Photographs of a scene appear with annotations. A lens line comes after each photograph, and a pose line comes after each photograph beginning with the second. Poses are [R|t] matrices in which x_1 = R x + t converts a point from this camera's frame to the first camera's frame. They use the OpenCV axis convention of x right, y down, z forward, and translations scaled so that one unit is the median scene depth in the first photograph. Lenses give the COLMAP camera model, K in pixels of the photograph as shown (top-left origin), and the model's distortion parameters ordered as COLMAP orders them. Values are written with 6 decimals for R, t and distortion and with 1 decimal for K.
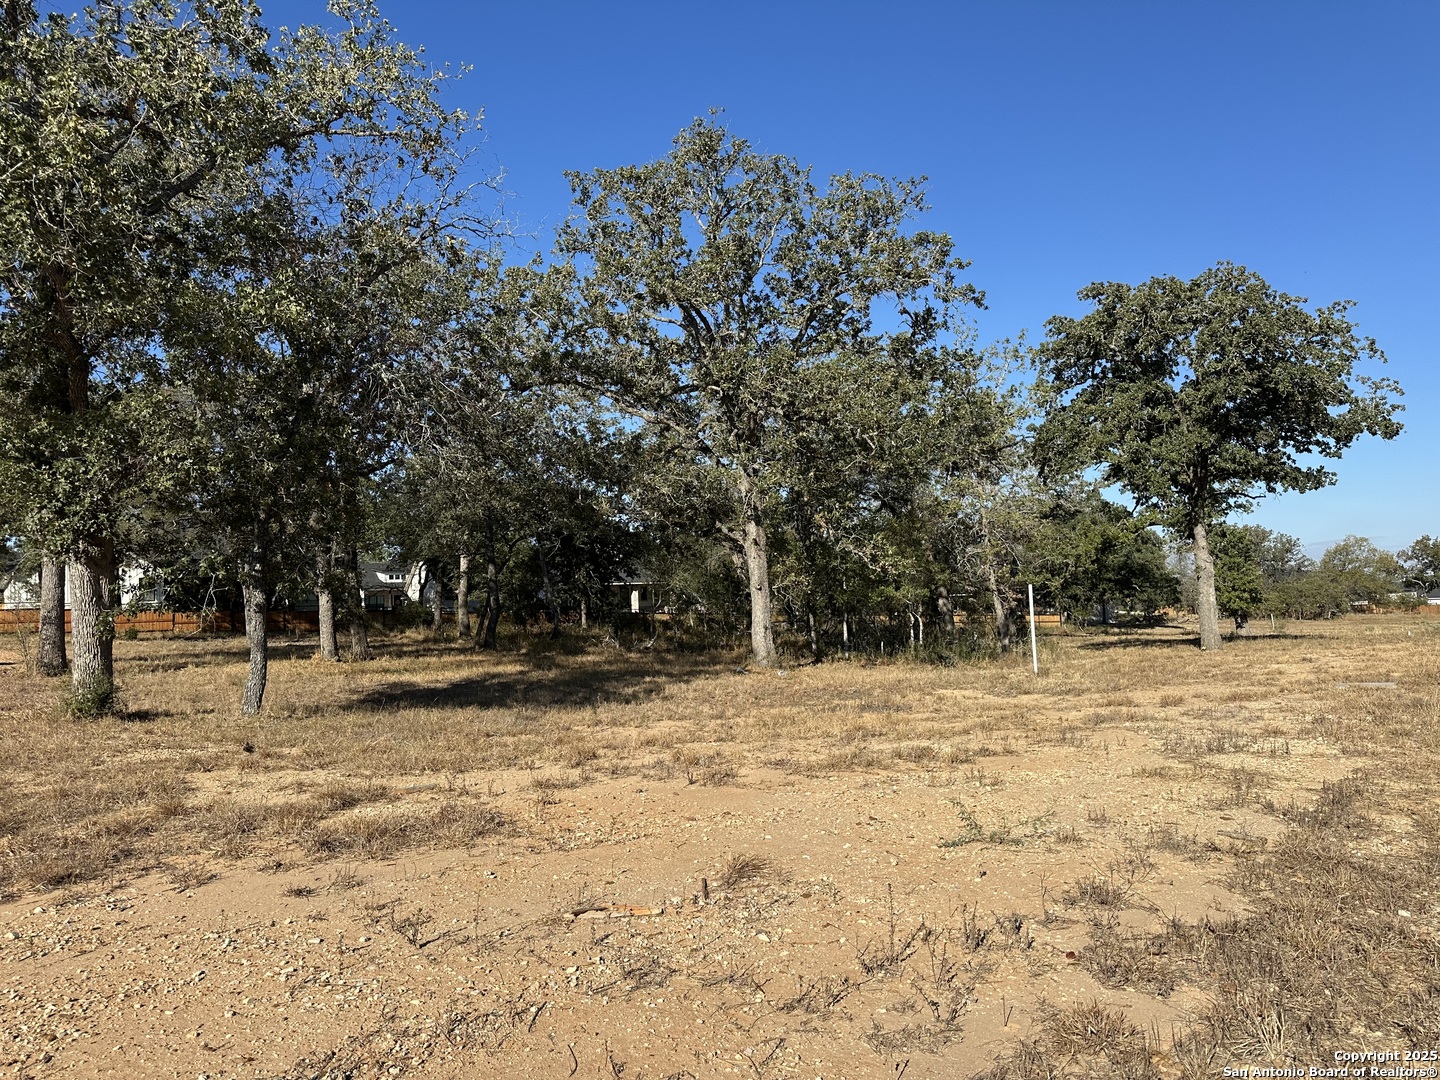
lens RADIAL K [[1026.3, 0, 715.1], [0, 1026.3, 532.8], [0, 0, 1]] dist [0.145110, -0.205386]
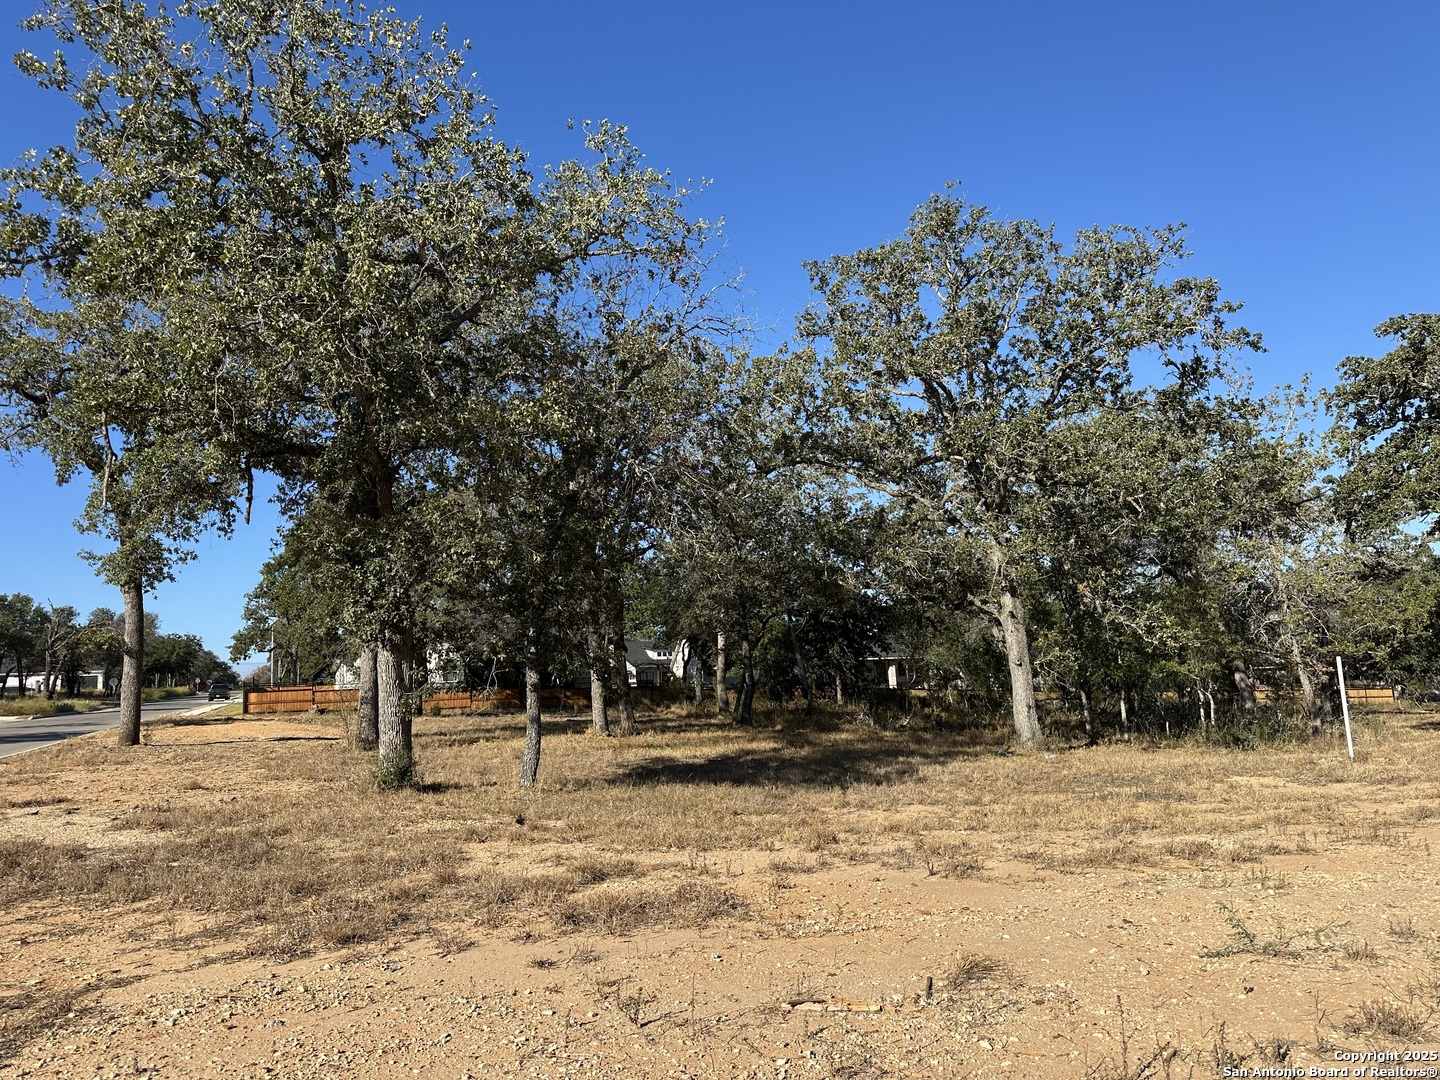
lens RADIAL K [[1026.3, 0, 715.1], [0, 1026.3, 532.8], [0, 0, 1]] dist [0.145110, -0.205386]
pose [[0.968562, -0.043900, -0.244867, 0.012351], [0.026359, 0.996876, -0.074459, -0.002481], [0.247371, 0.065663, 0.966693, -0.003599]]
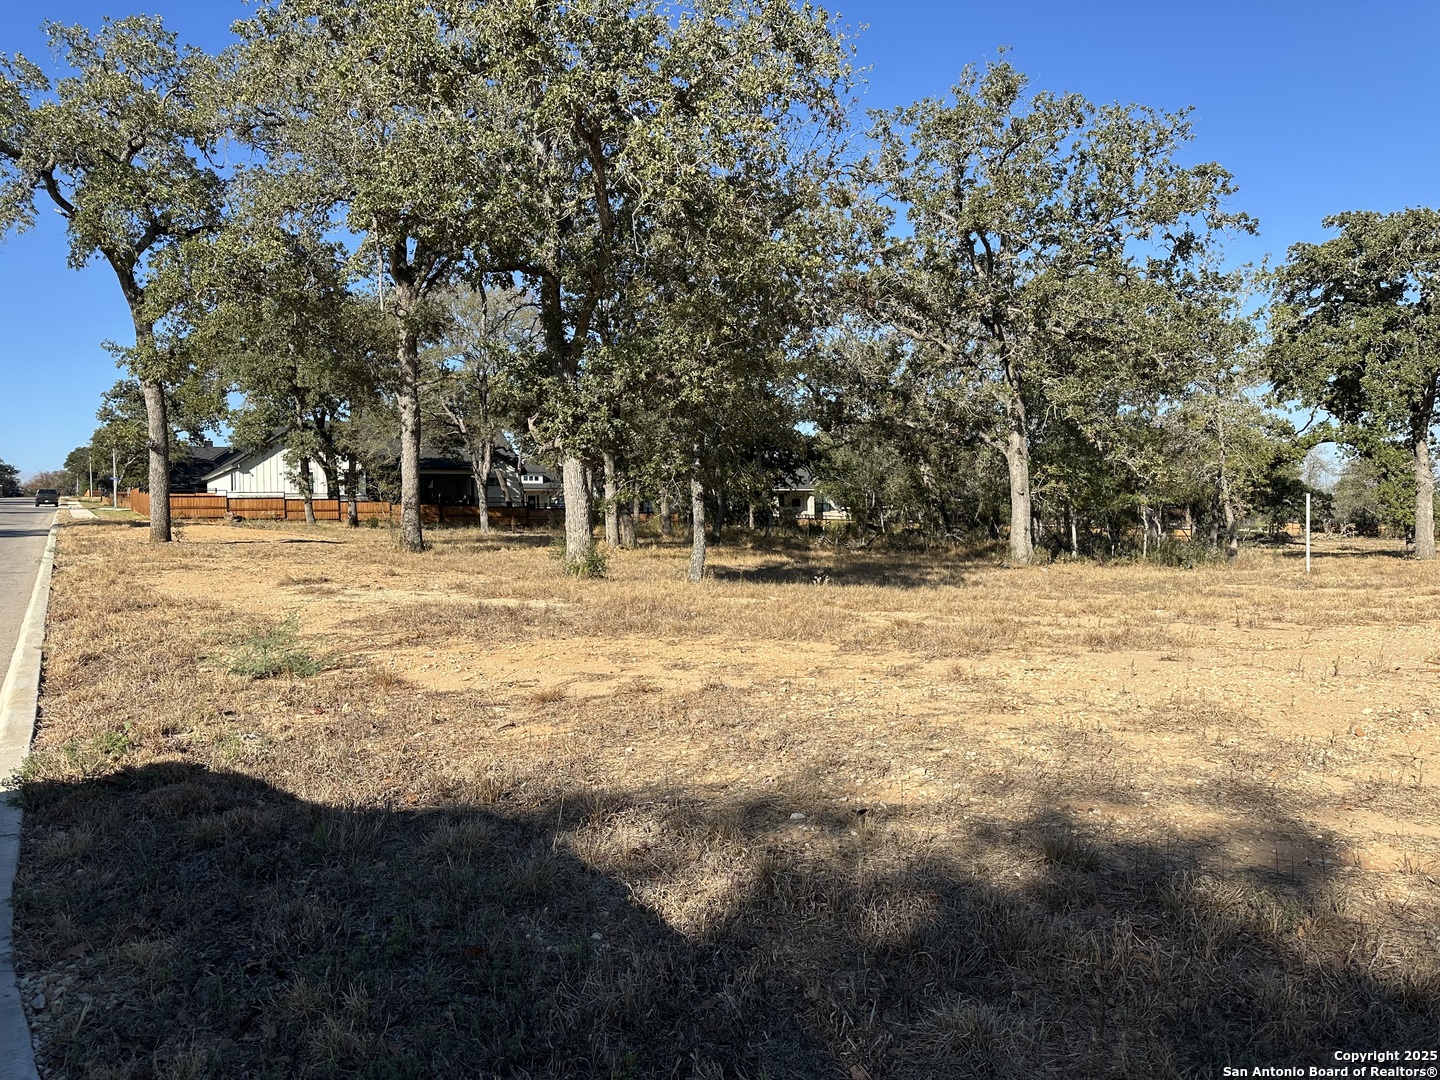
lens RADIAL K [[1034.2, 0, 722.4], [0, 1034.2, 531.5], [0, 0, 1]] dist [0.067170, -0.080750]
pose [[0.998098, 0.024806, -0.056438, -0.223322], [-0.019784, 0.995936, 0.087865, 0.003167], [0.058388, -0.086582, 0.994532, -0.135671]]
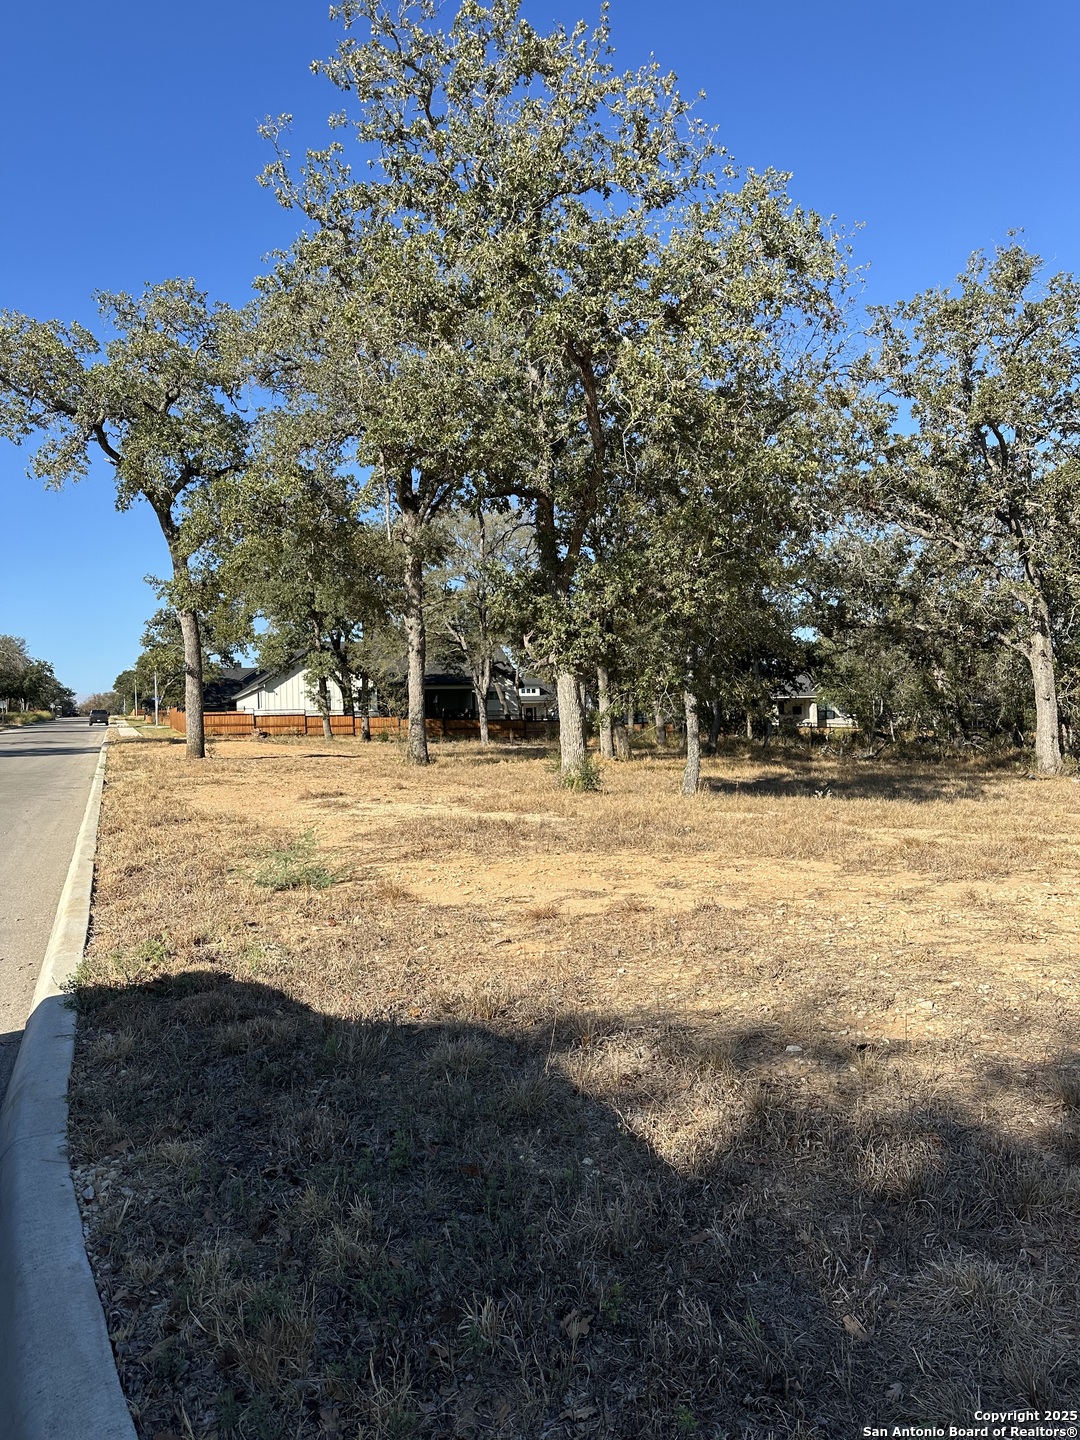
lens RADIAL K [[1023.9, 0, 536.8], [0, 1023.9, 714.3], [0, 0, 1]] dist [0.212751, -0.480990]
pose [[0.972996, 0.007565, -0.230696, -0.221144], [0.007207, 0.997980, 0.063122, 0.000146], [0.230708, -0.063081, 0.970976, -0.138109]]
